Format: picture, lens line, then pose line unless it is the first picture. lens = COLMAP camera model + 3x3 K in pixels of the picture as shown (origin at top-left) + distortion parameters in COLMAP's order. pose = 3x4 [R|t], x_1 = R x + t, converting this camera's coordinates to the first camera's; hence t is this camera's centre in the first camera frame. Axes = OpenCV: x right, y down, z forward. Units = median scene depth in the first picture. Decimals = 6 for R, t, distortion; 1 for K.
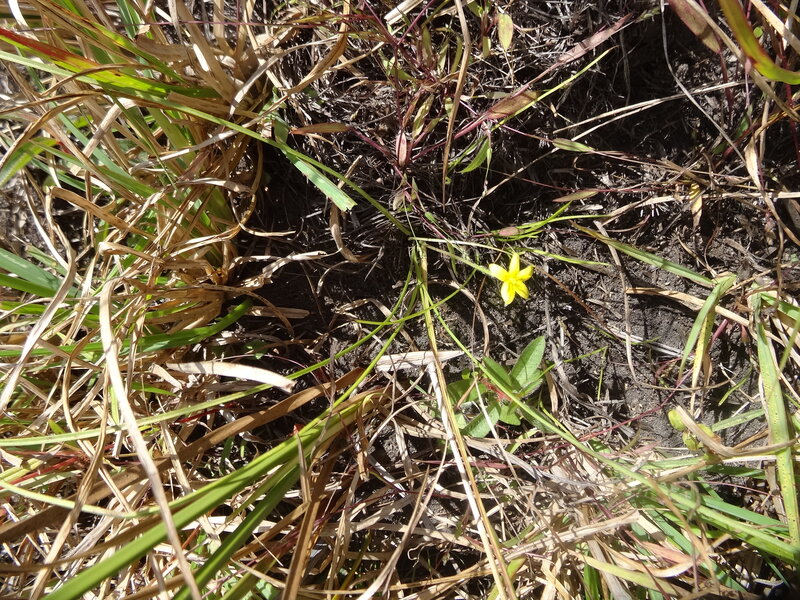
lens RADIAL K [[597.5, 0, 400.0], [0, 597.5, 300.0], [0, 0, 1]] dist [-0.003460, 0.000104]
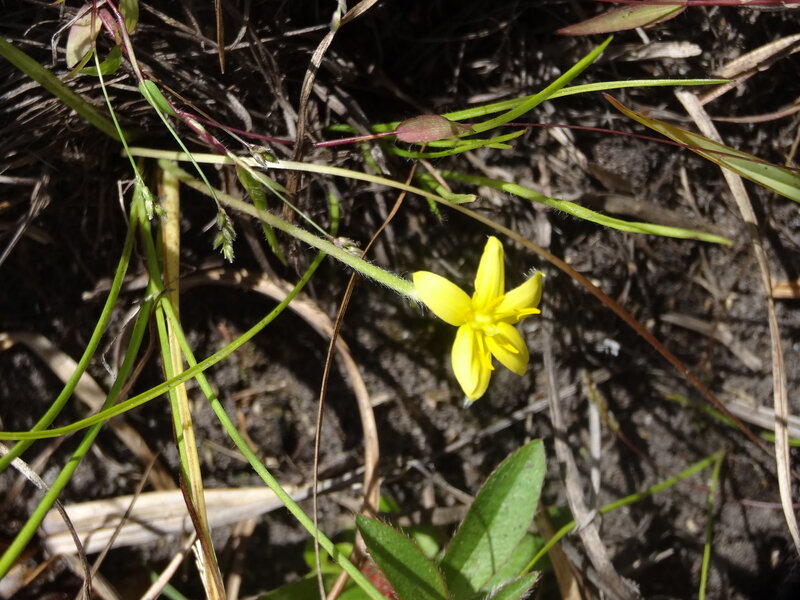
lens RADIAL K [[1578.4, 0, 400.0], [0, 1578.4, 300.0], [0, 0, 1]] dist [-0.190915, -0.094387]
pose [[0.990682, -0.031701, 0.132457, 0.047871], [0.028207, 0.999205, 0.028172, -0.041963], [-0.133245, -0.024173, 0.990788, 0.139999]]
